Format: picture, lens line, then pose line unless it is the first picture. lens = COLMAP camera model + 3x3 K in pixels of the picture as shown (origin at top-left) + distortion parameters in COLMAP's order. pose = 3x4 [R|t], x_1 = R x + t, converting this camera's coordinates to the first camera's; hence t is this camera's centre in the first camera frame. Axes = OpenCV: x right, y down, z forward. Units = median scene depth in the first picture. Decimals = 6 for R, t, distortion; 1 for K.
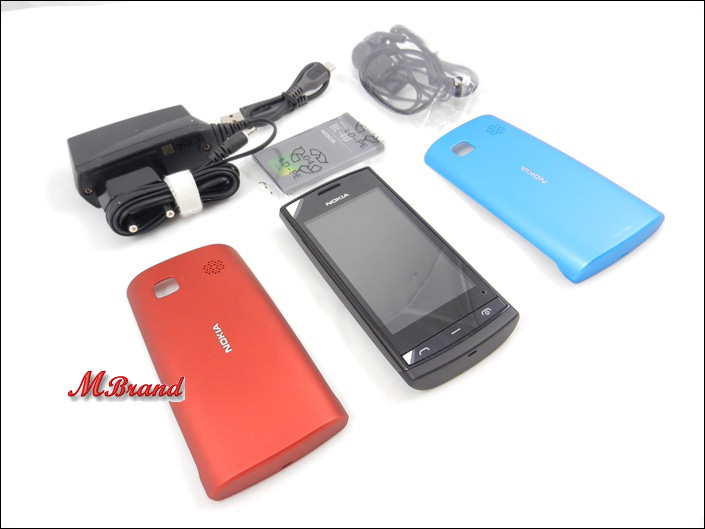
lens RADIAL K [[522.5, 0, 352.5], [0, 522.5, 264.5], [0, 0, 1]] dist [-0.004870, -0.005337]
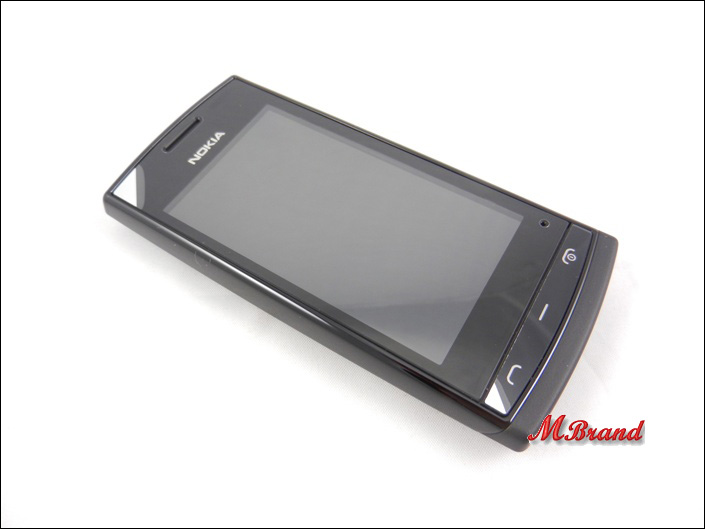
lens RADIAL K [[522.5, 0, 352.5], [0, 522.5, 264.5], [0, 0, 1]] dist [-0.004870, -0.005337]
pose [[0.892838, -0.354324, 0.278020, -0.088073], [0.317213, 0.932940, 0.170289, -0.058574], [-0.319714, -0.063849, 0.945360, 0.457938]]
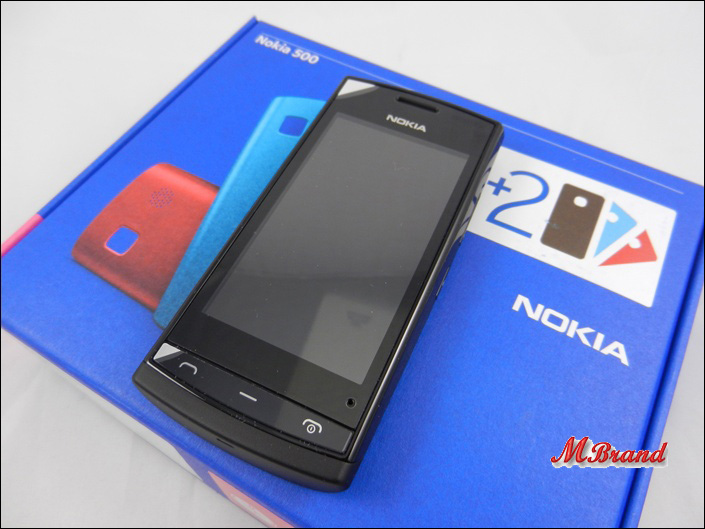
lens RADIAL K [[522.5, 0, 352.5], [0, 522.5, 264.5], [0, 0, 1]] dist [-0.004870, -0.005337]
pose [[0.540831, 0.754659, -0.371471, 0.294565], [-0.670073, 0.653502, 0.352046, -0.193571], [0.508432, 0.058515, 0.859112, 0.464895]]
